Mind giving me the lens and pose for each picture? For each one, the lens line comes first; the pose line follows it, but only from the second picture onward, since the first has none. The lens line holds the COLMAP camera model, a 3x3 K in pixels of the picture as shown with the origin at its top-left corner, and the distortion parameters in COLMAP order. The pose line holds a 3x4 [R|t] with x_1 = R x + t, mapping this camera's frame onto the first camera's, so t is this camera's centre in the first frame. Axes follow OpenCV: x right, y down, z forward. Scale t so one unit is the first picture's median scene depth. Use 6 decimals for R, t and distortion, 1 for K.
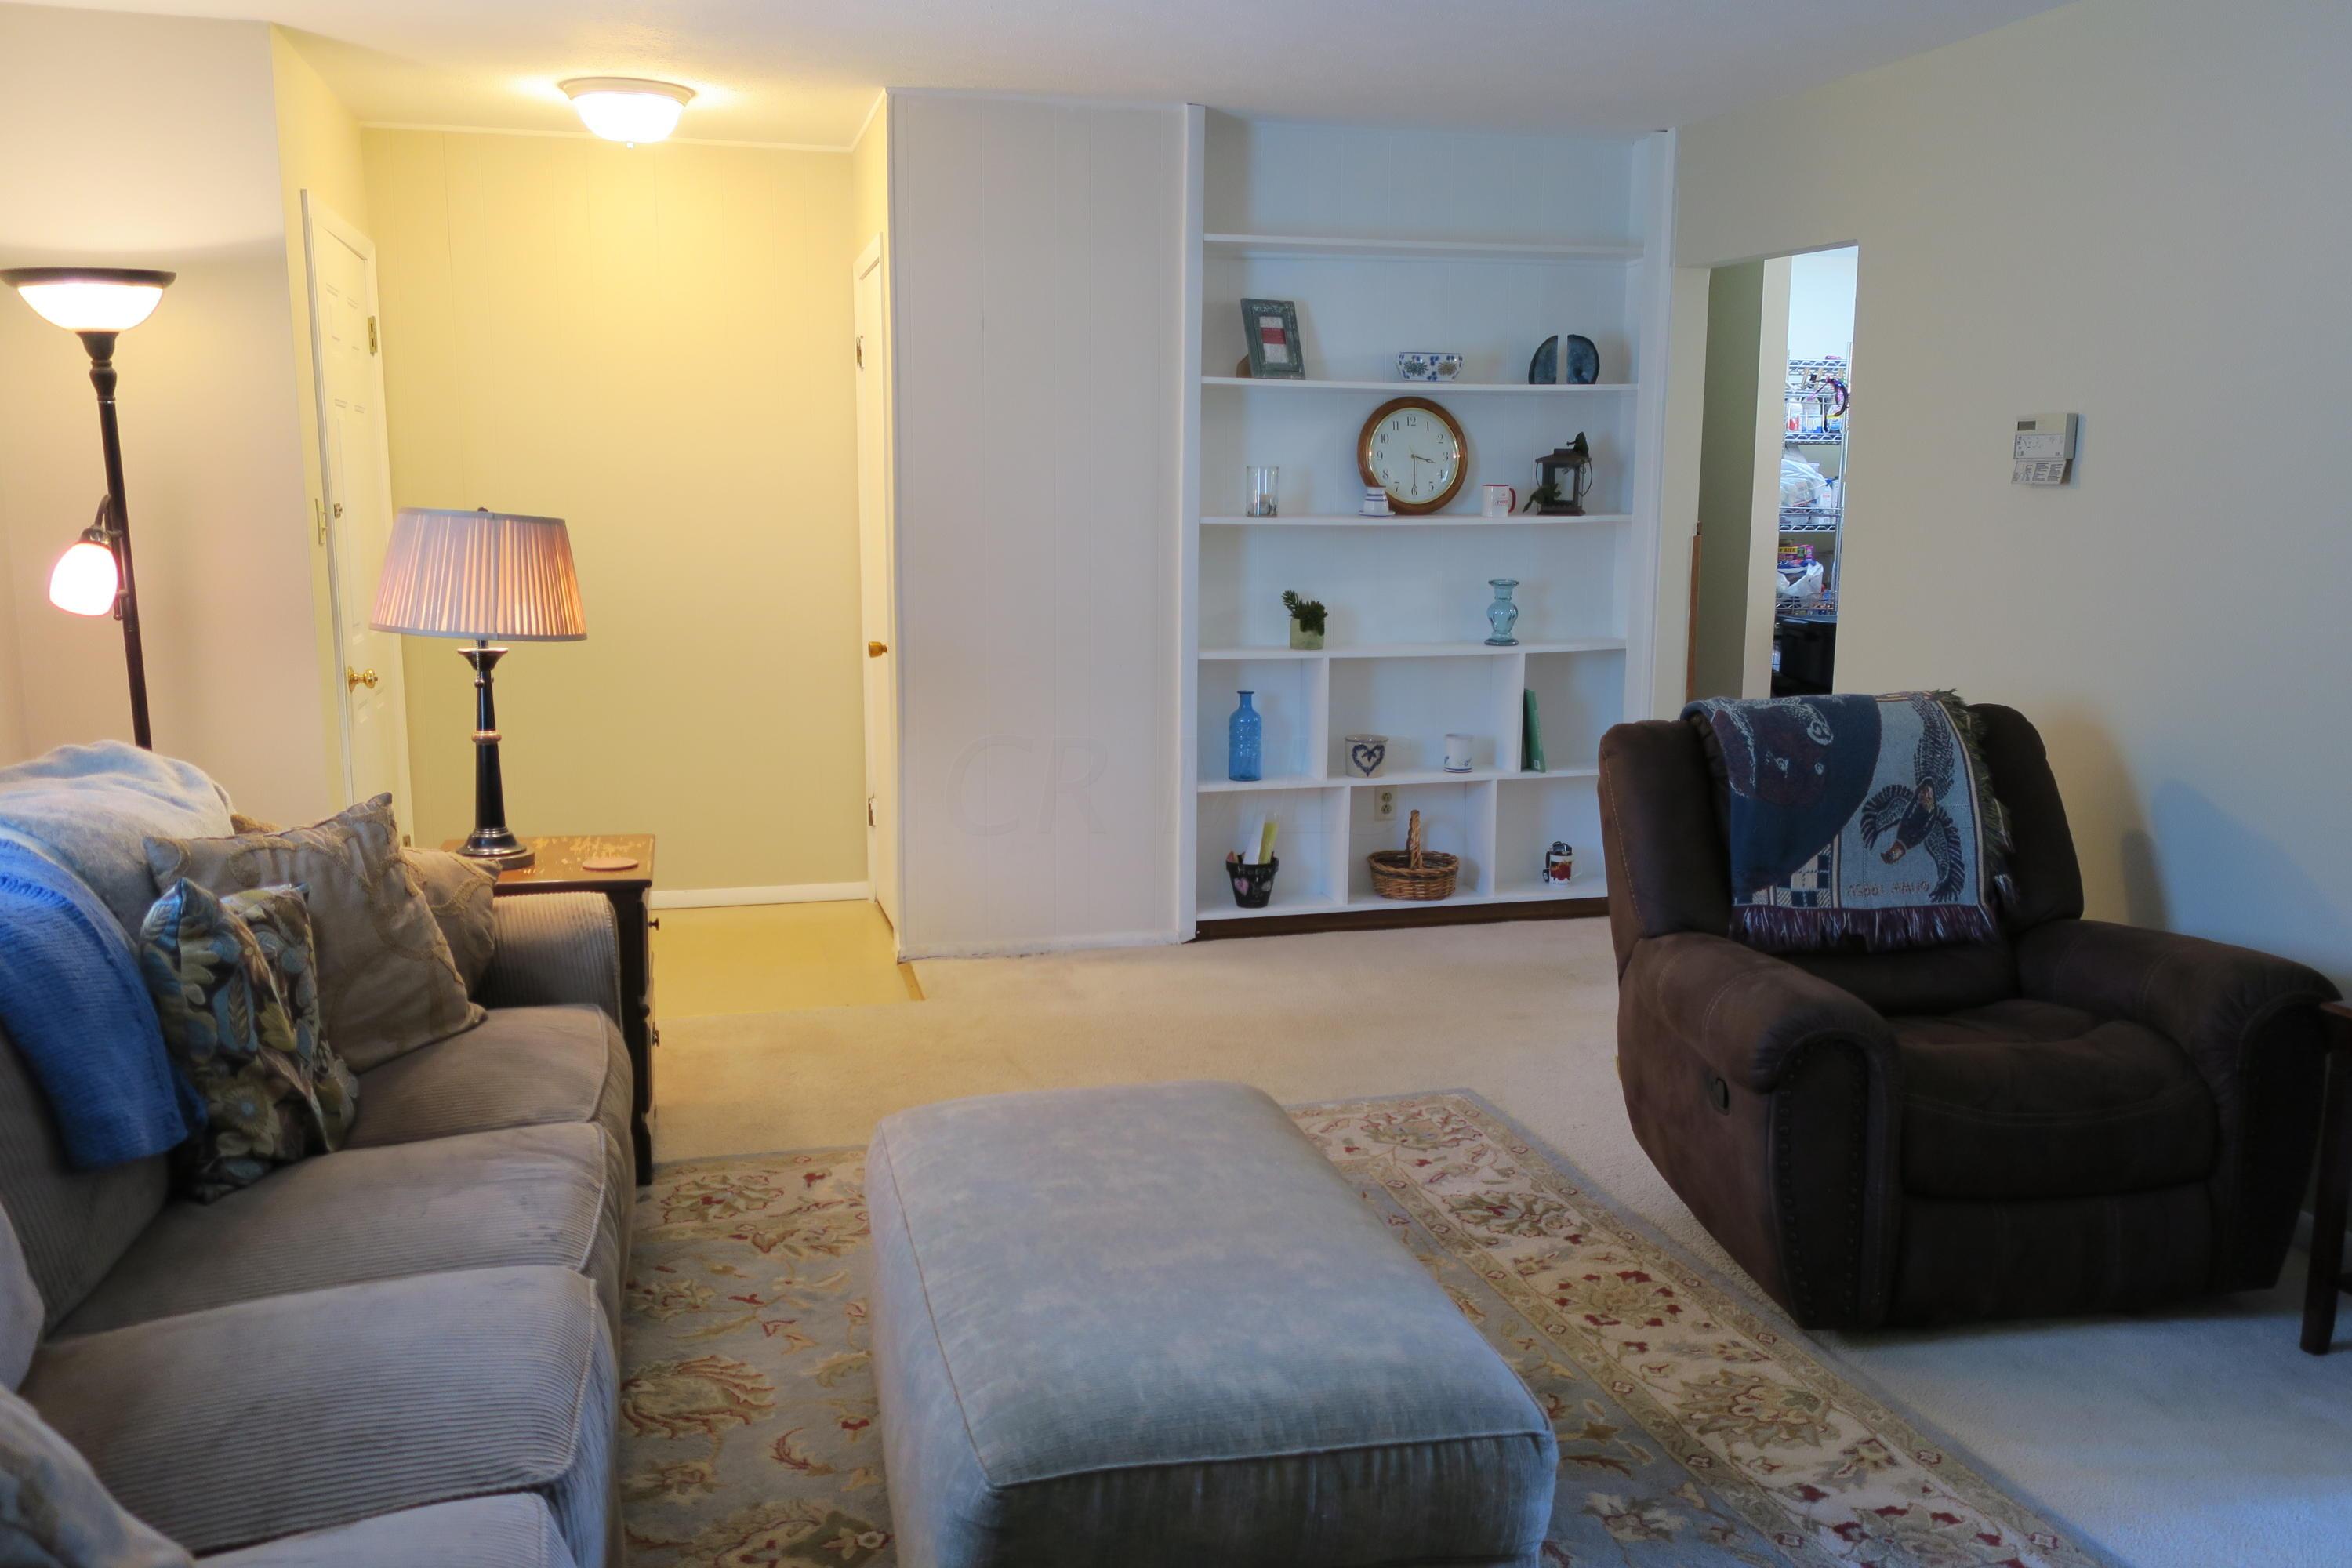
lens RADIAL K [[1862.3, 0, 1176.0], [0, 1862.3, 784.0], [0, 0, 1]] dist [0.001516, -0.004896]
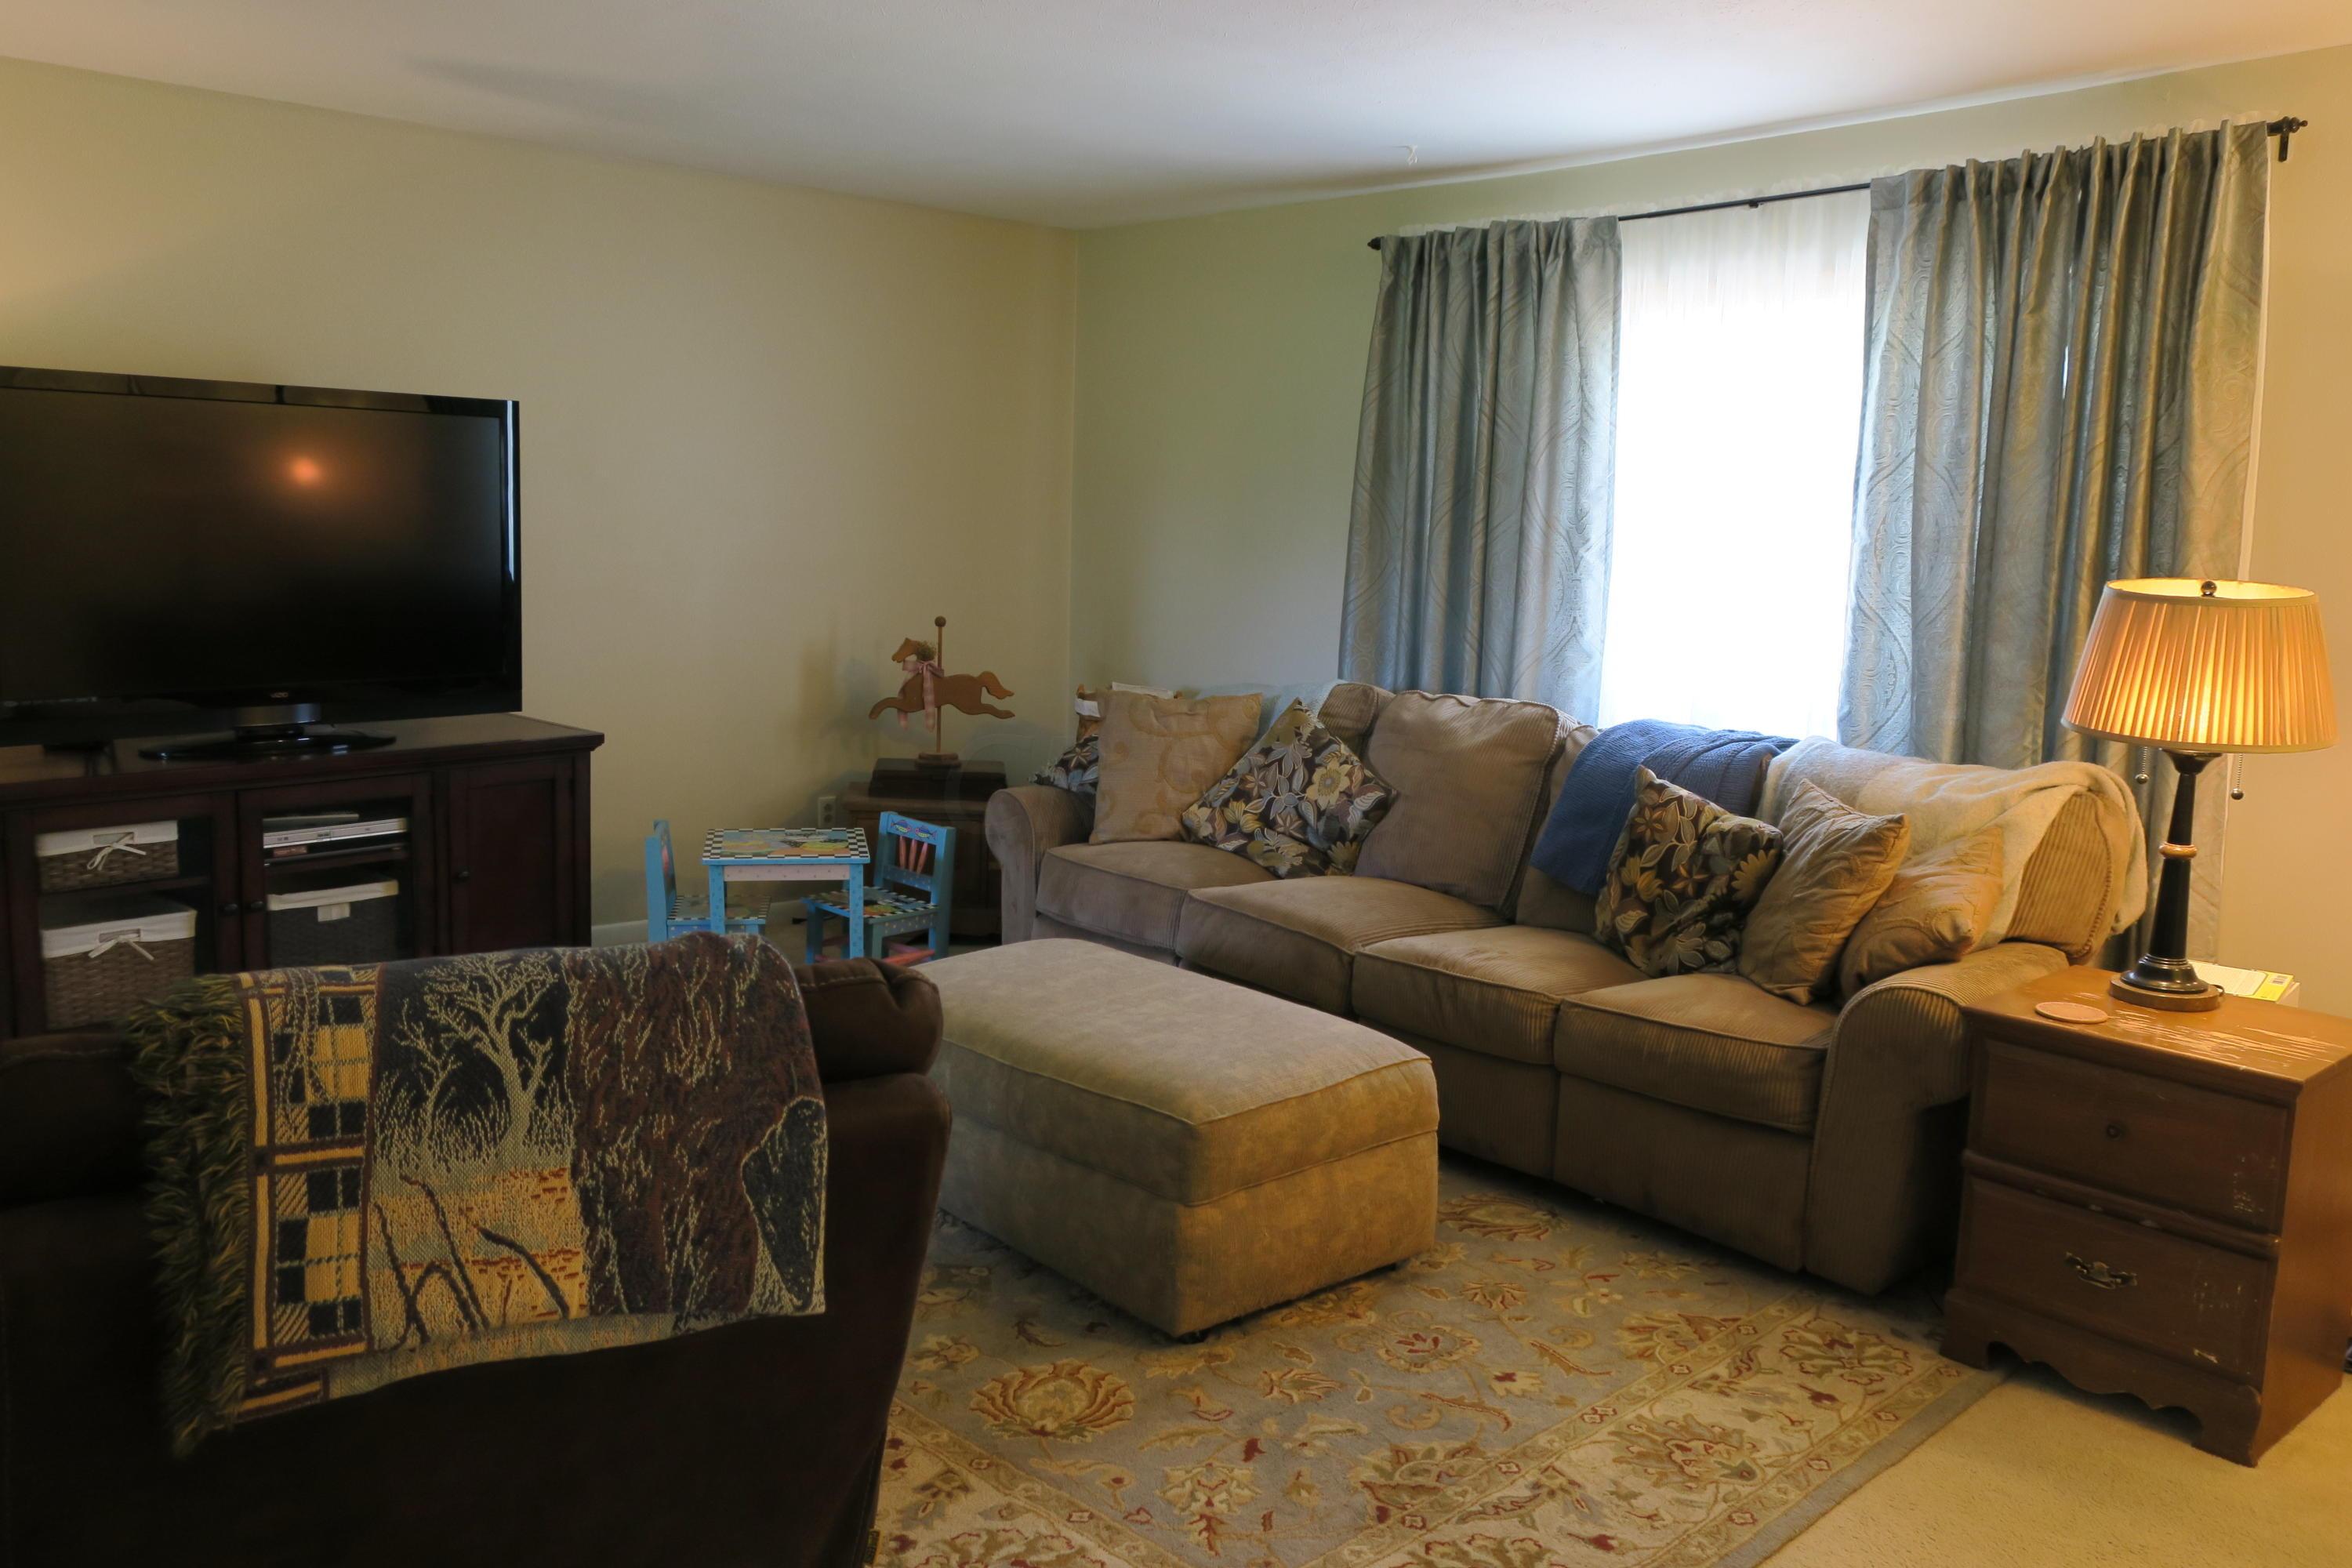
lens RADIAL K [[1865.3, 0, 1176.0], [0, 1865.3, 784.0], [0, 0, 1]] dist [0.001368, 0.004331]
pose [[-0.889300, 0.039335, -0.455629, 0.427021], [-0.100252, 0.955293, 0.278144, -0.248060], [0.446200, 0.293032, -0.845599, 1.526269]]
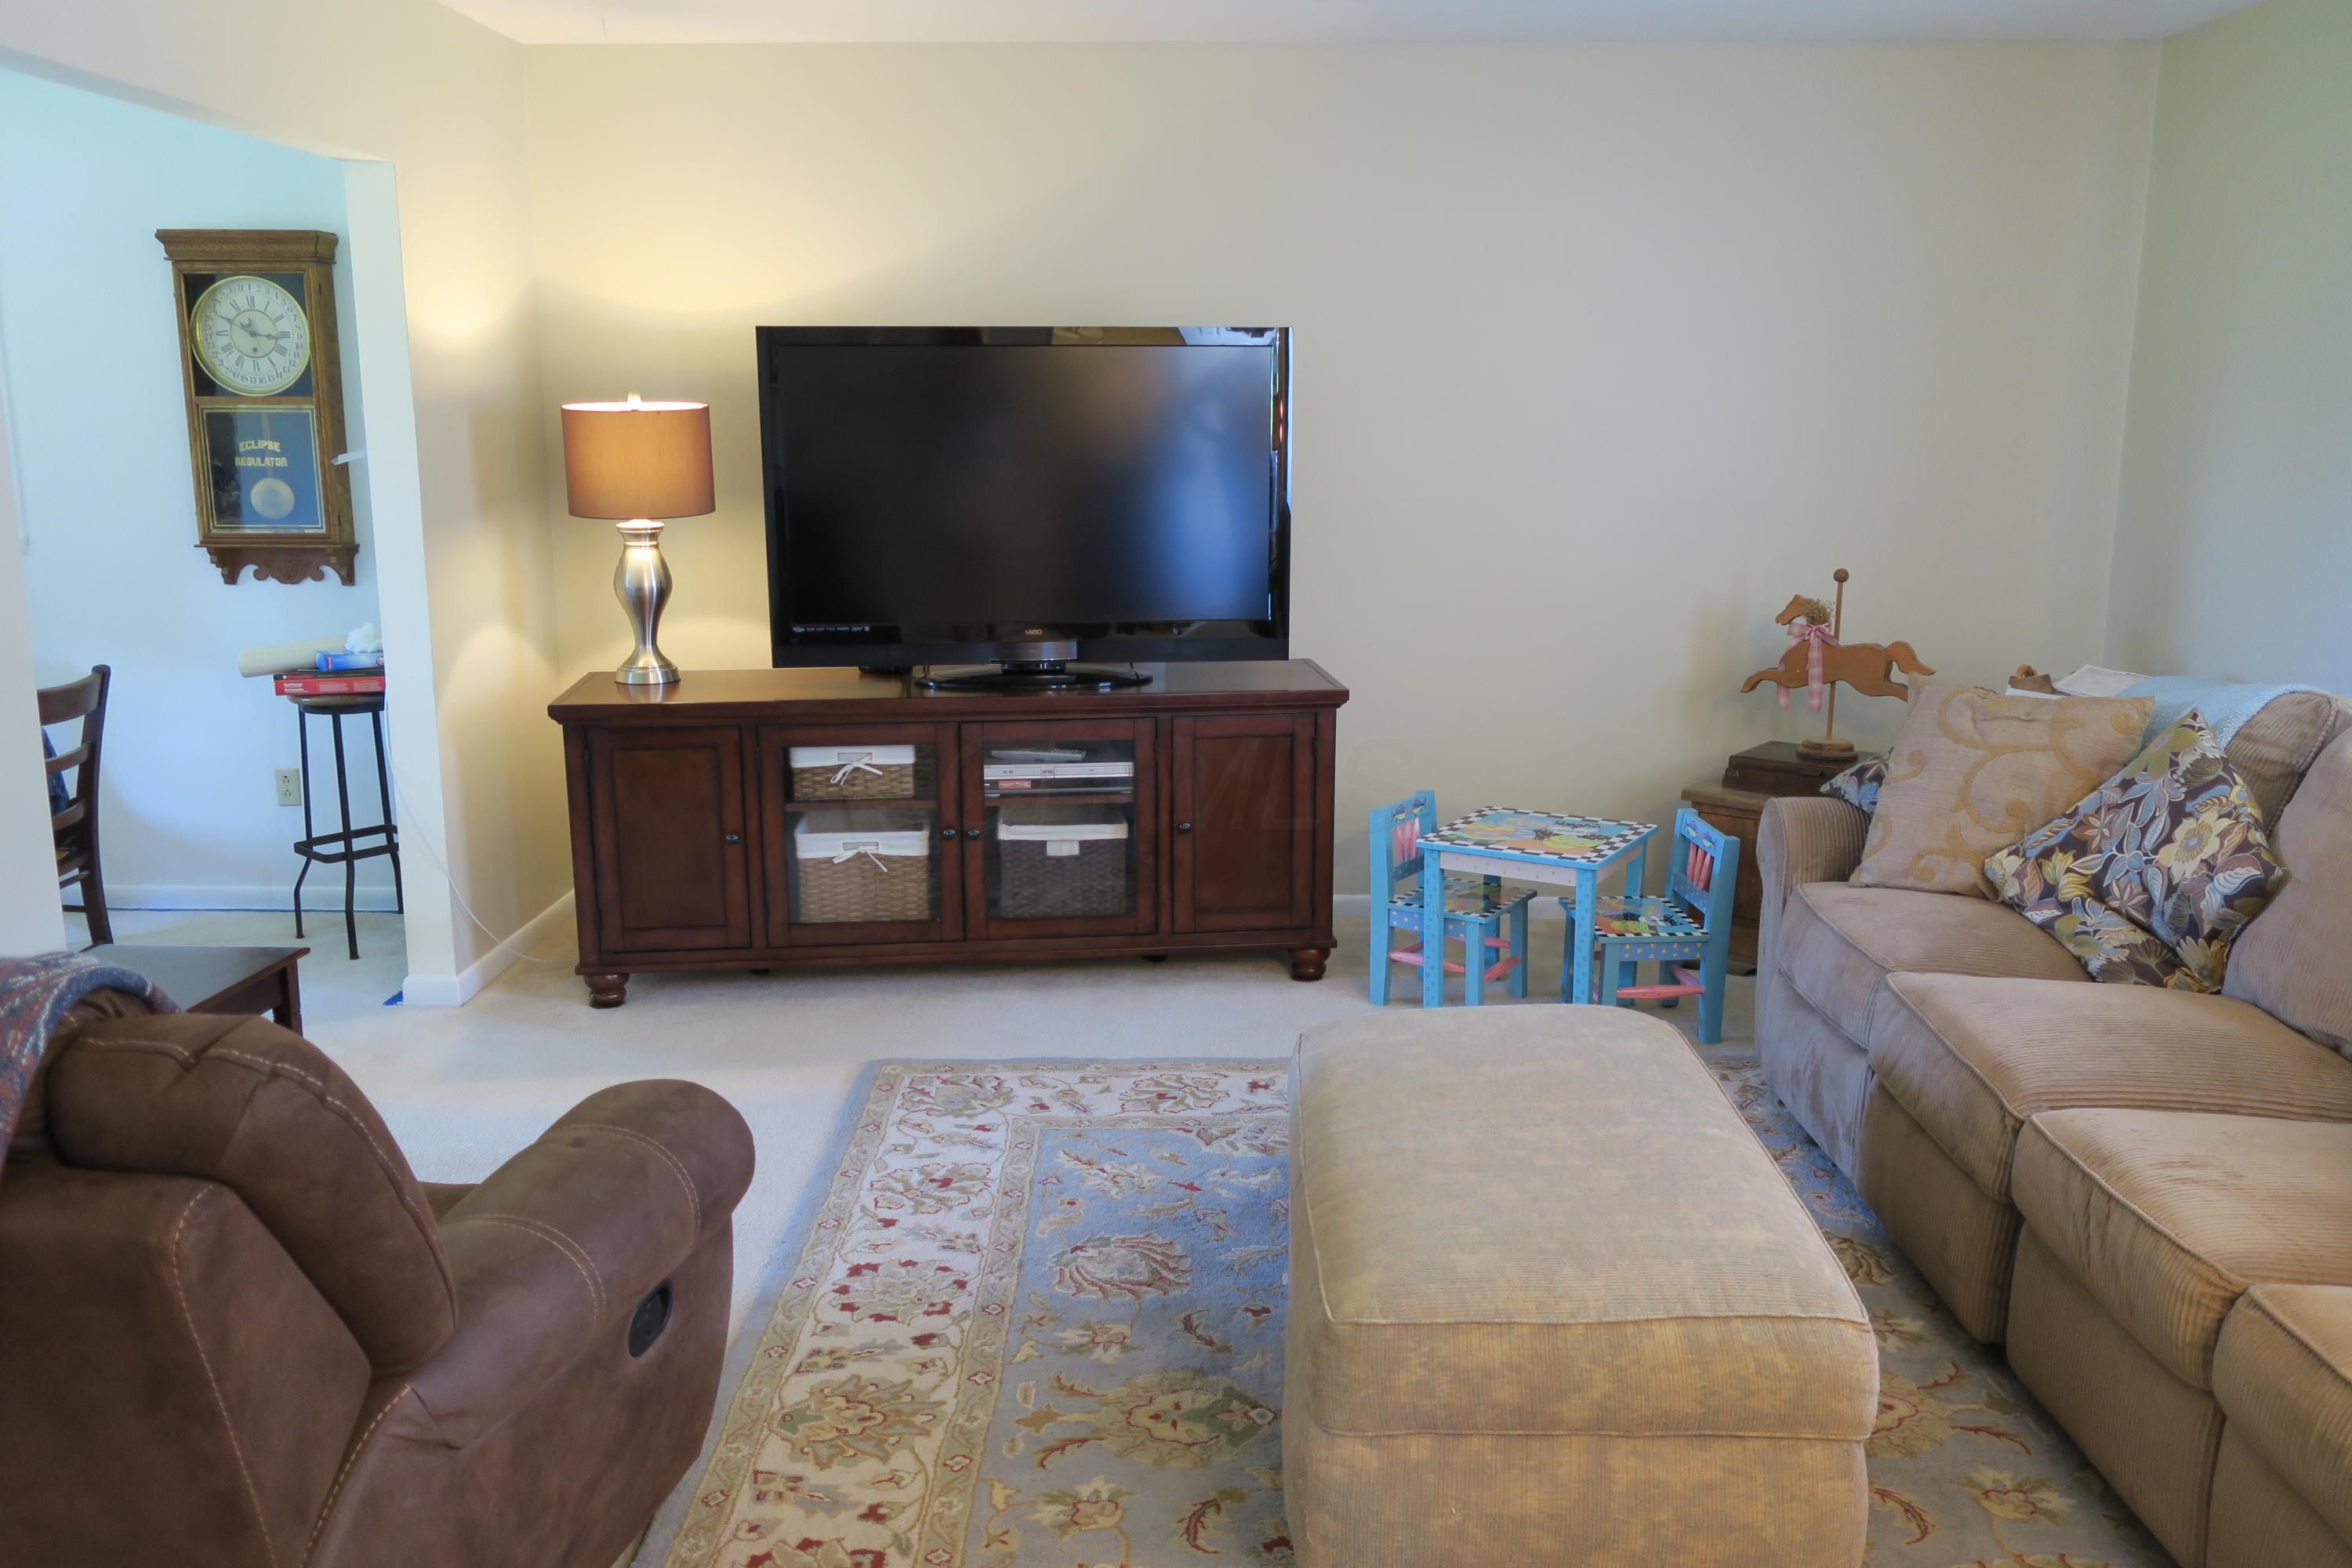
lens RADIAL K [[1858.6, 0, 1176.0], [0, 1858.6, 784.0], [0, 0, 1]] dist [0.003728, 0.006068]
pose [[-0.959726, -0.055269, 0.275446, -0.070999], [0.041850, 0.941392, 0.334707, -0.222369], [-0.277802, 0.332755, -0.901166, 1.341717]]
